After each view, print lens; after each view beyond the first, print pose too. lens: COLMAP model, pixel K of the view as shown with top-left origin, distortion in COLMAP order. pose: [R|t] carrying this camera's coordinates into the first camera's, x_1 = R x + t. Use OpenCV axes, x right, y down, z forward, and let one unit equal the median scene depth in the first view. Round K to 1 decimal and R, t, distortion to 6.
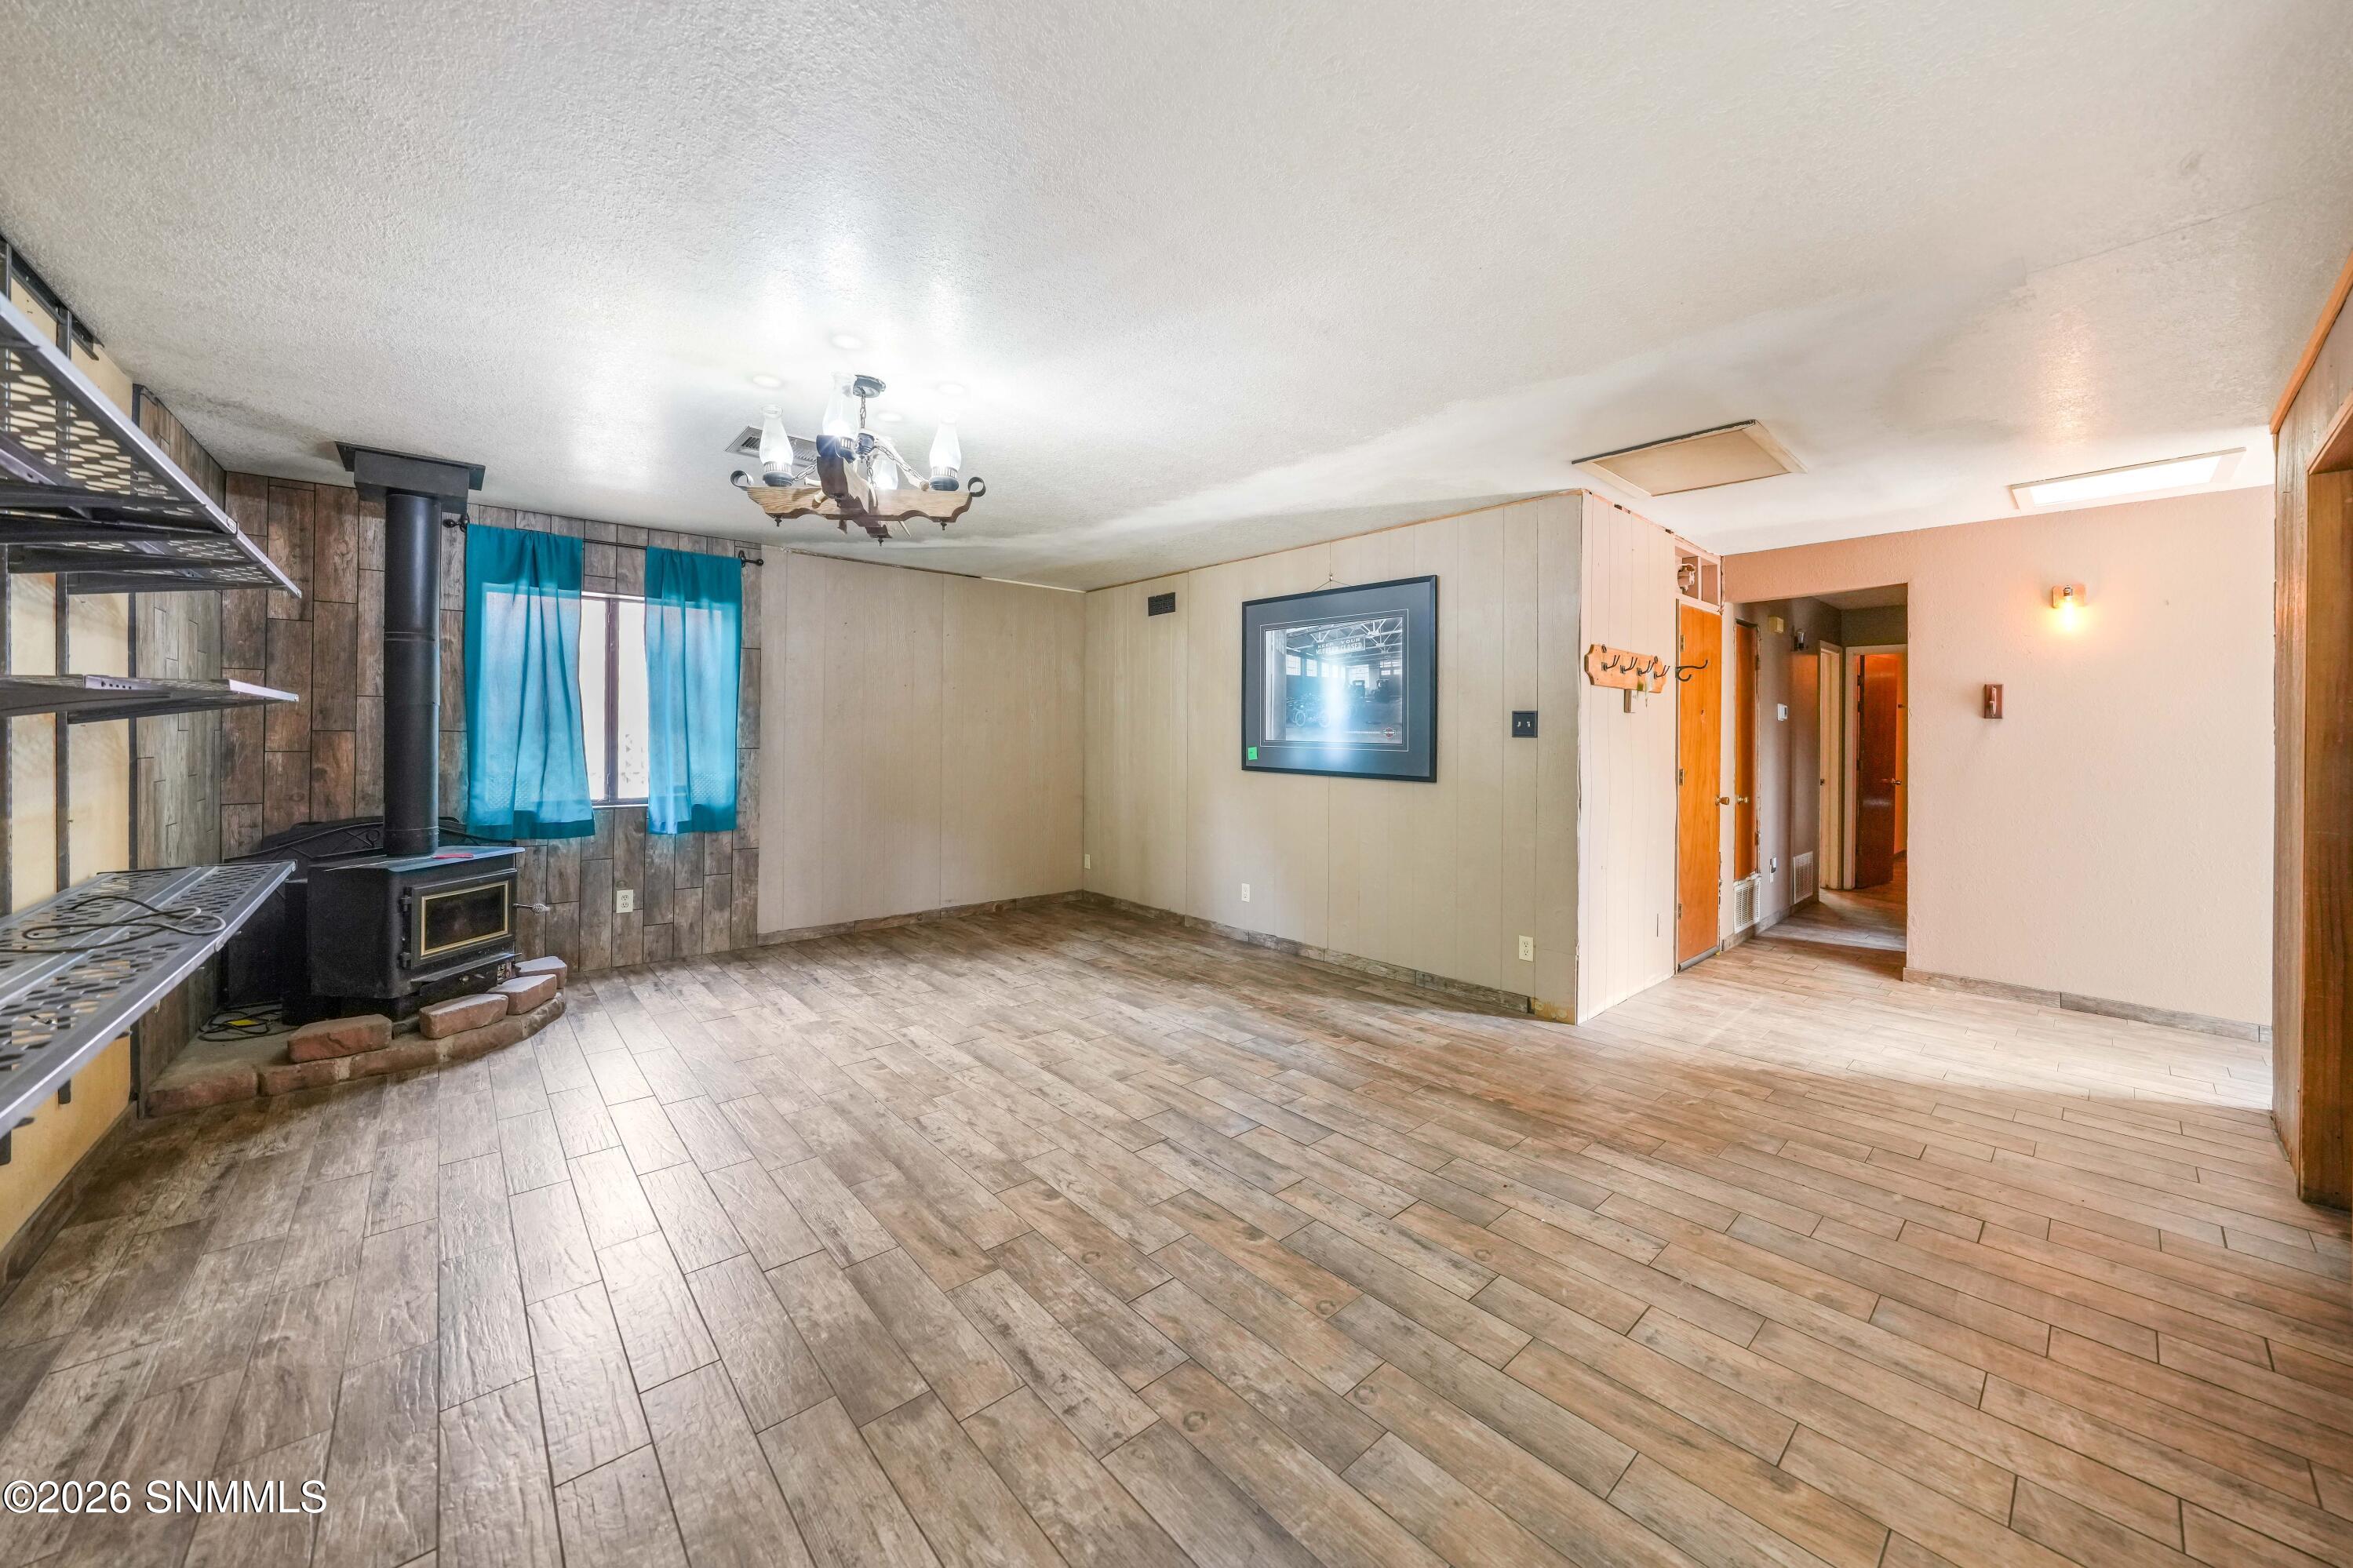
lens RADIAL K [[851.1, 0, 1137.9], [0, 851.1, 736.7], [0, 0, 1]] dist [-0.022328, 0.003106]
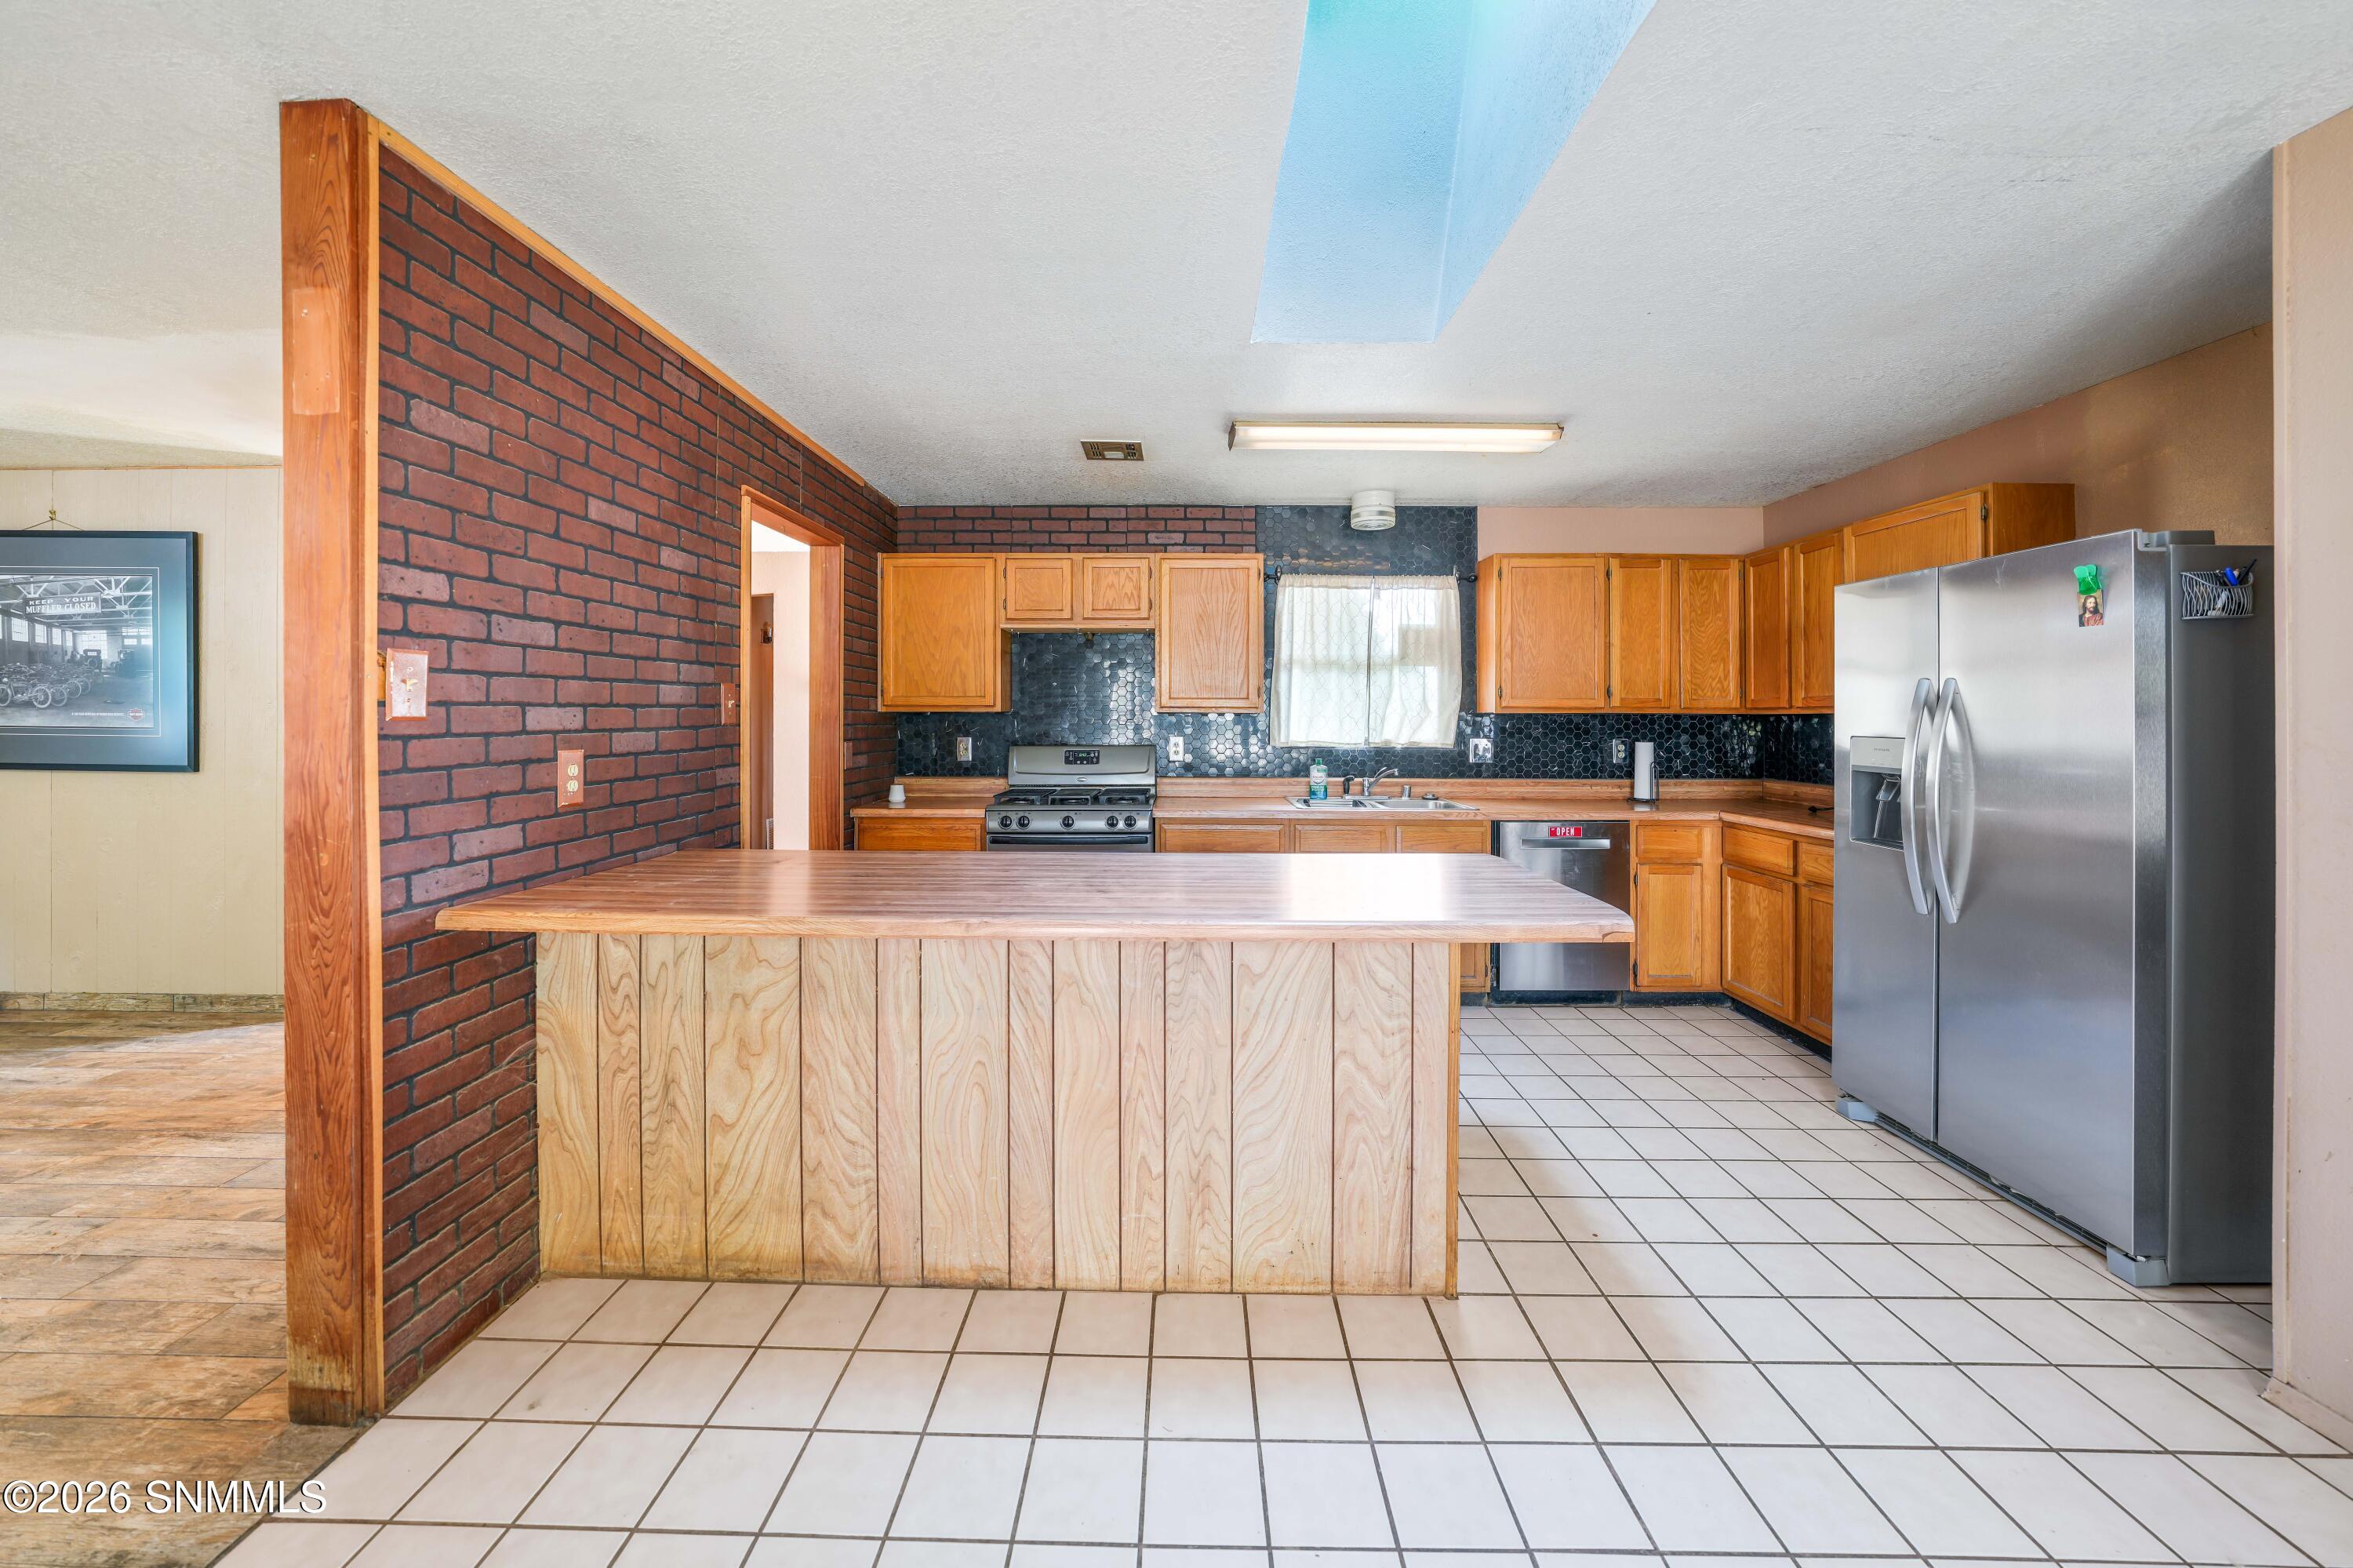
lens RADIAL K [[851.2, 0, 1172.7], [0, 851.2, 717.2], [0, 0, 1]] dist [-0.022328, 0.003106]
pose [[0.647051, -0.003937, 0.762436, 0.506693], [0.004950, 0.999987, 0.000962, 0.003399], [-0.762431, 0.003152, 0.647062, -0.443127]]
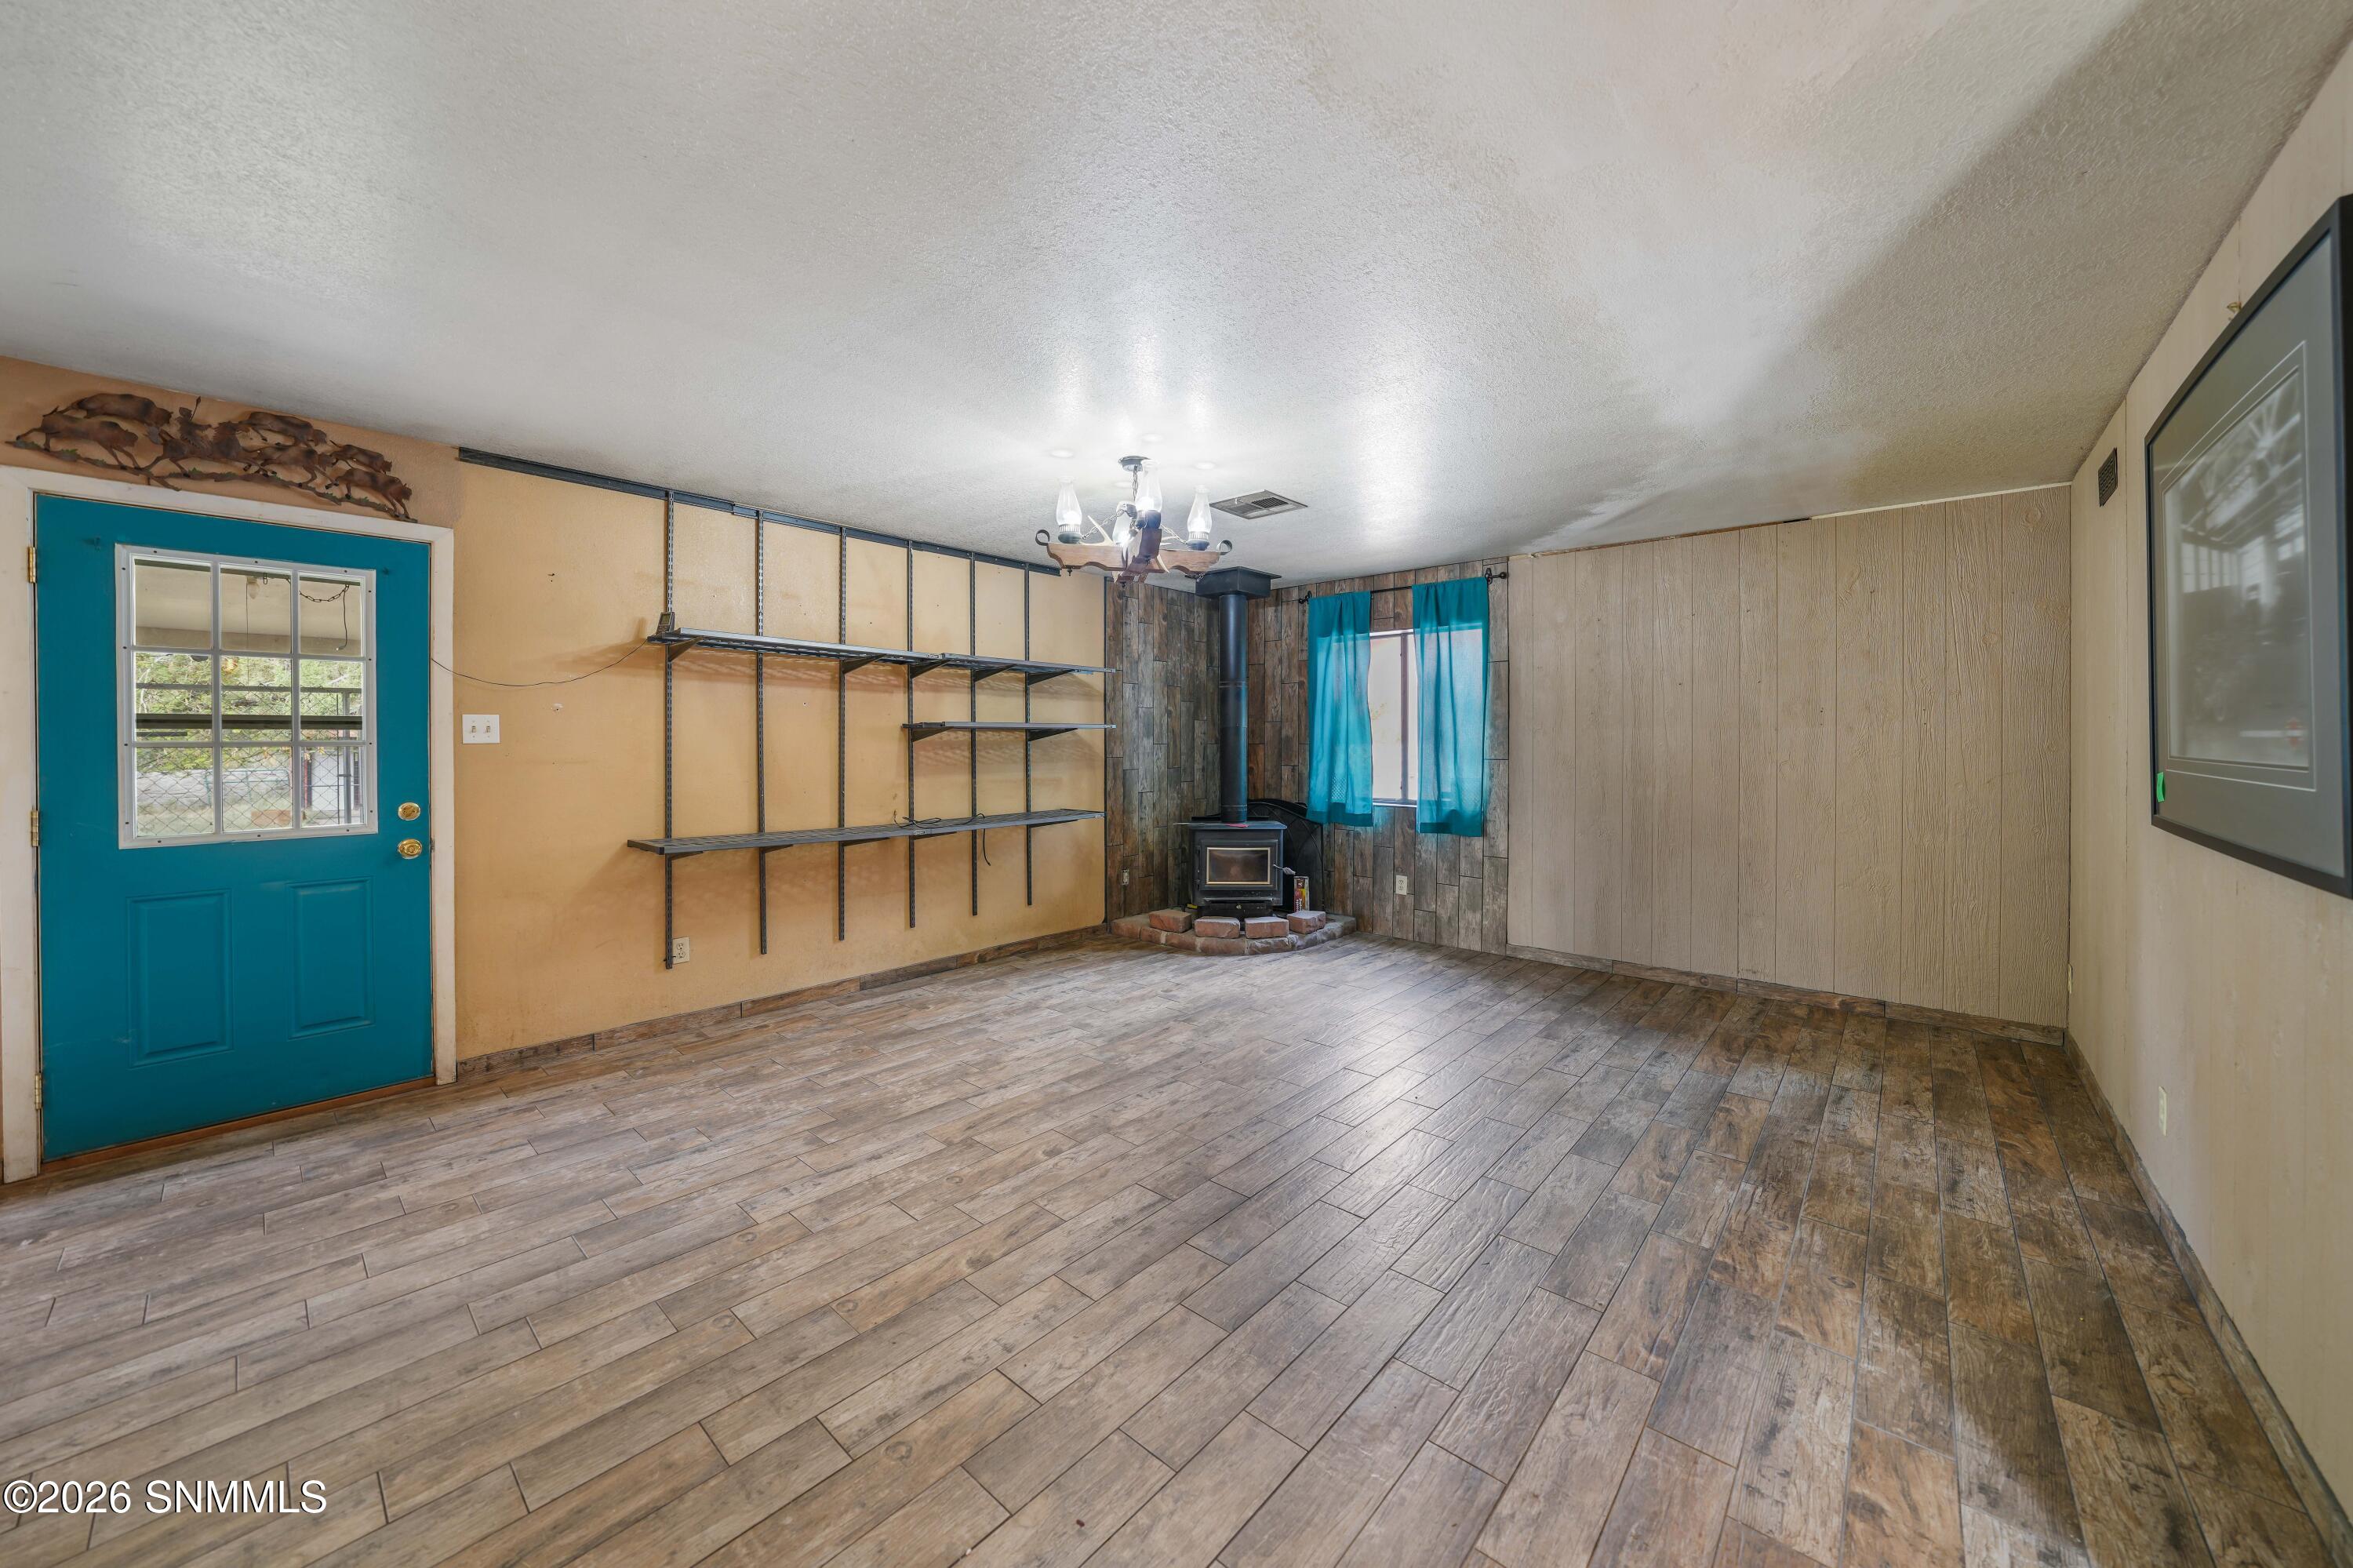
lens RADIAL K [[851.2, 0, 1199.4], [0, 851.2, 746.8], [0, 0, 1]] dist [-0.022328, 0.003106]
pose [[0.154022, -0.002698, -0.988064, 0.826814], [-0.001926, 0.999994, -0.003030, 0.004113], [0.988066, 0.002370, 0.154016, 0.808399]]
